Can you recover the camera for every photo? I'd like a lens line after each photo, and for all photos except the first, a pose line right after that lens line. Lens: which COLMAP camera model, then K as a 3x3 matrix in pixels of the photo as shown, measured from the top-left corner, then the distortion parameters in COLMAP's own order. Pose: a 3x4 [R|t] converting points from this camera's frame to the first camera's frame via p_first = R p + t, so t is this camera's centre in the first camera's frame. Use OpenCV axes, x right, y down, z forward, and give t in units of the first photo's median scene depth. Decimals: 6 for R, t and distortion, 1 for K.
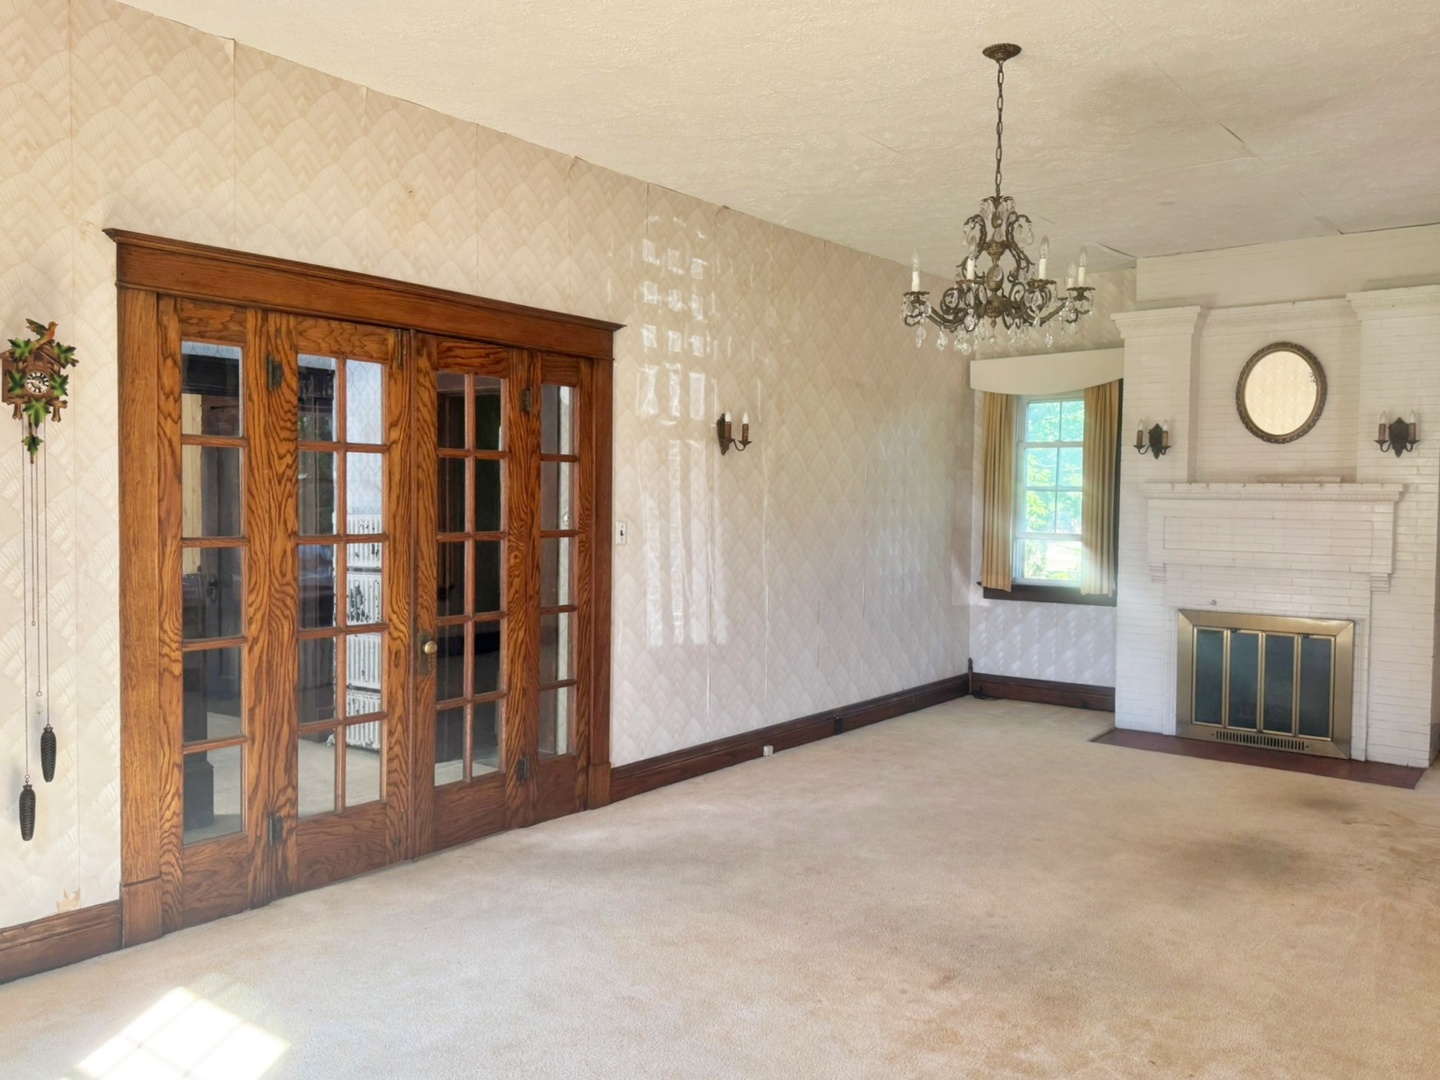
lens RADIAL K [[1127.0, 0, 722.8], [0, 1127.0, 570.3], [0, 0, 1]] dist [0.000461, -0.038505]
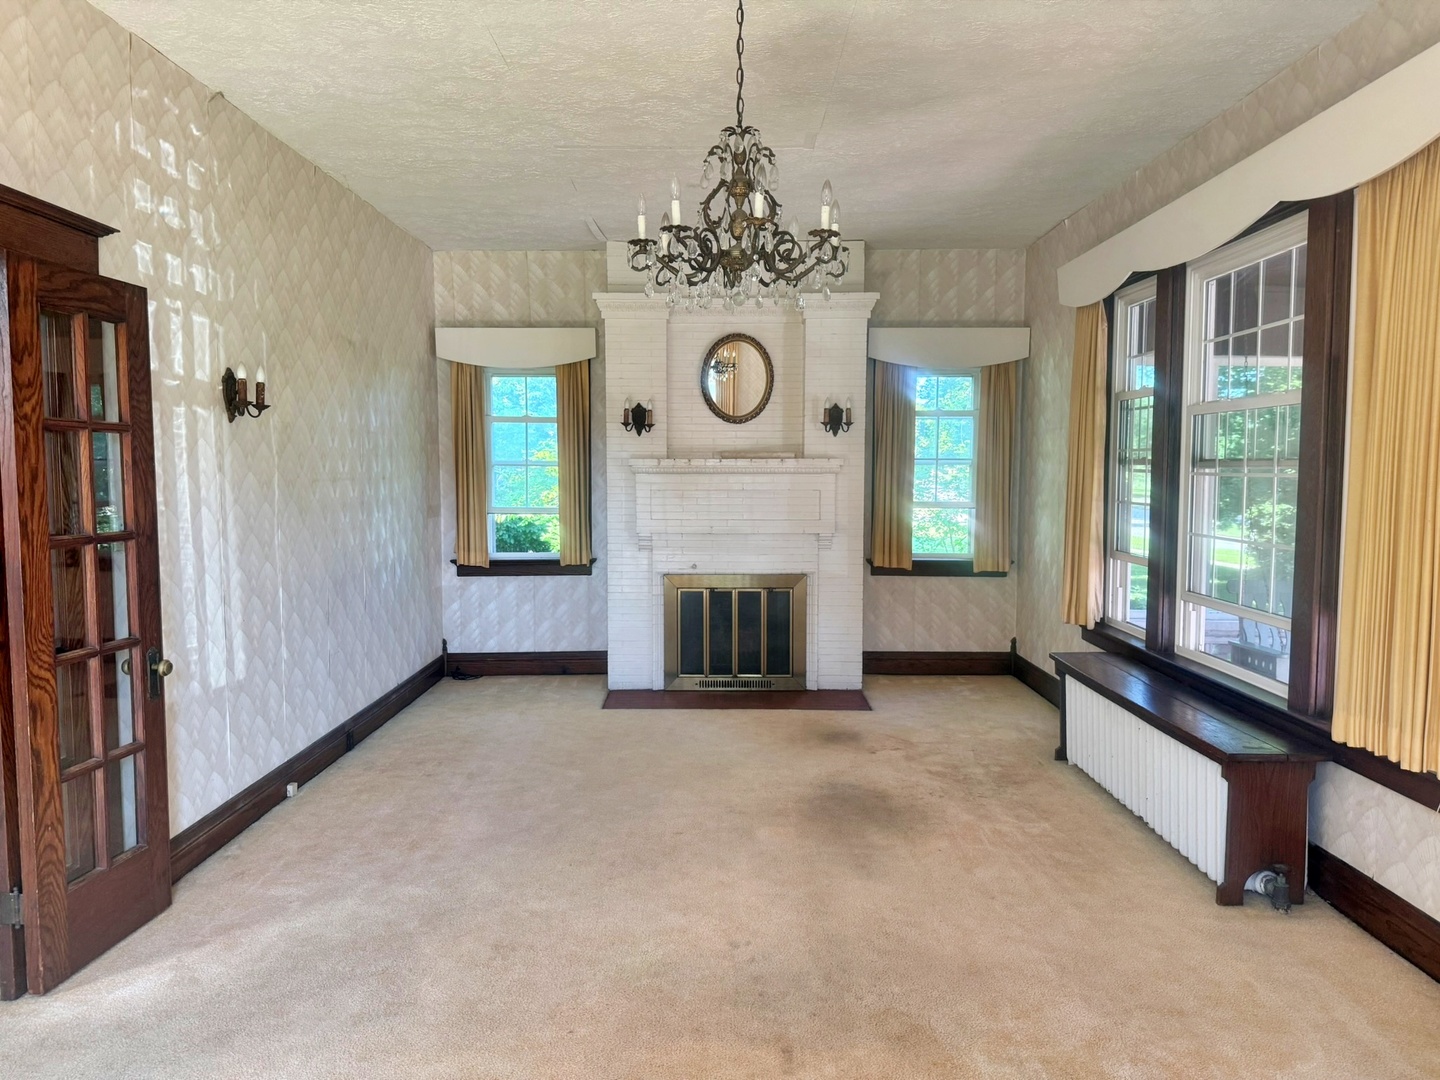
lens RADIAL K [[995.4, 0, 738.3], [0, 995.4, 544.3], [0, 0, 1]] dist [0.210661, -0.397449]
pose [[0.787167, -0.056798, 0.614119, -0.150678], [0.048499, 0.998367, 0.030170, -0.023234], [-0.614830, 0.006035, 0.788636, 0.223728]]
